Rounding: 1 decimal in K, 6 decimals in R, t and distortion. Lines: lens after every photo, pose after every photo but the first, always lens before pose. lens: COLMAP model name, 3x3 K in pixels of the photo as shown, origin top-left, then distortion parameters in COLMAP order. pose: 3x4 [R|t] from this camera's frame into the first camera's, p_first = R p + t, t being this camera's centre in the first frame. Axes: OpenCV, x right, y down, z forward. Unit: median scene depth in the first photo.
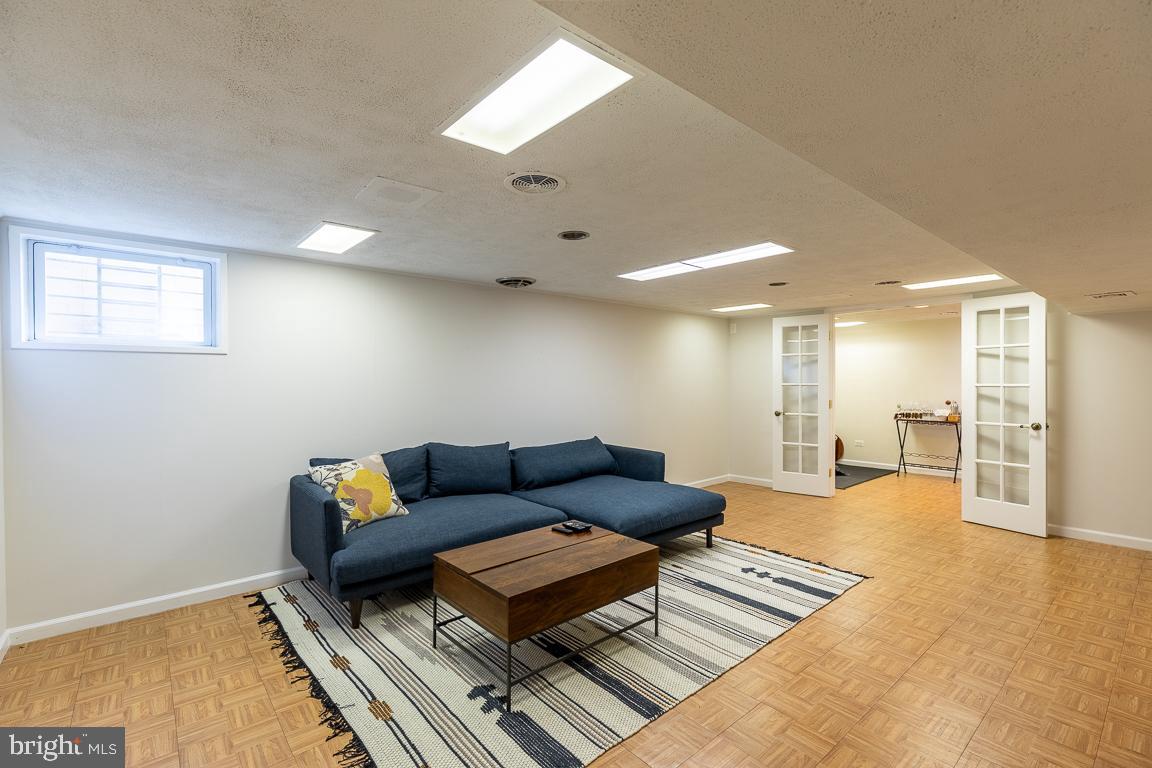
lens RADIAL K [[520.6, 0, 576.0], [0, 520.6, 384.0], [0, 0, 1]] dist [-0.000902, -0.000664]
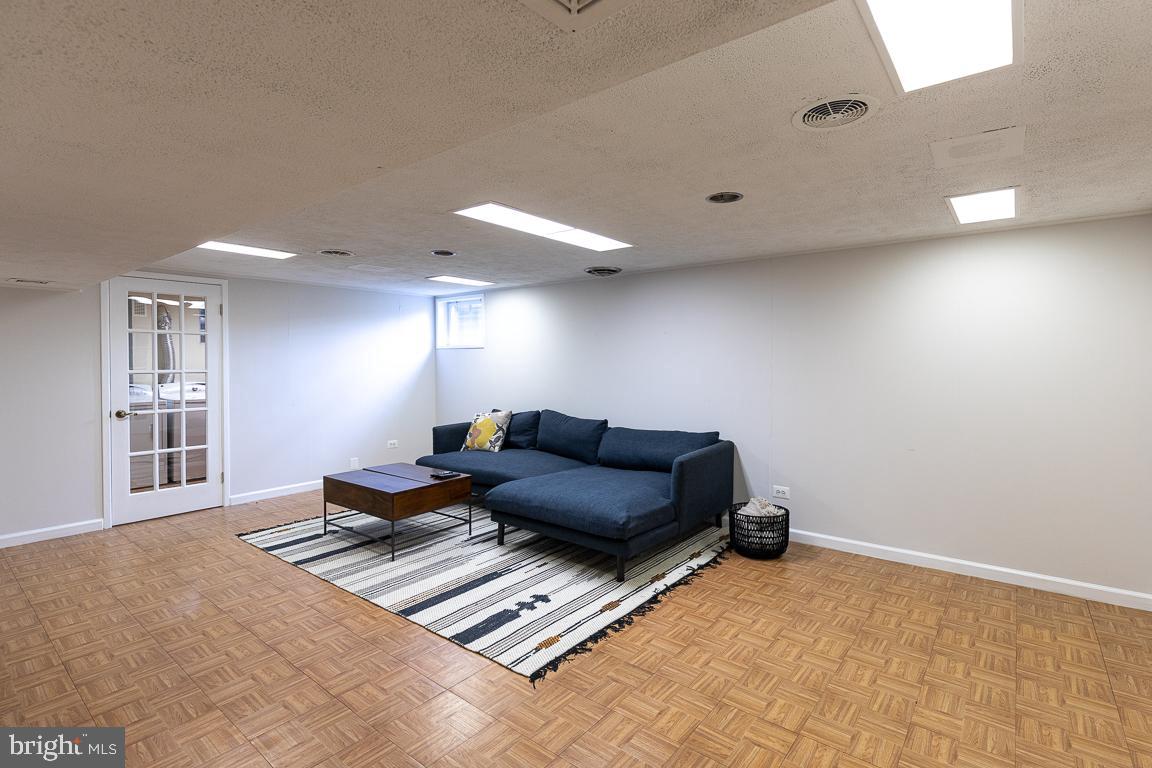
lens RADIAL K [[528.6, 0, 578.5], [0, 528.6, 359.0], [0, 0, 1]] dist [0.000087, -0.000087]
pose [[0.206250, 0.001190, -0.978499, 1.197308], [-0.011719, 0.999931, -0.001254, -0.015528], [0.978429, 0.011726, 0.206249, 0.920508]]
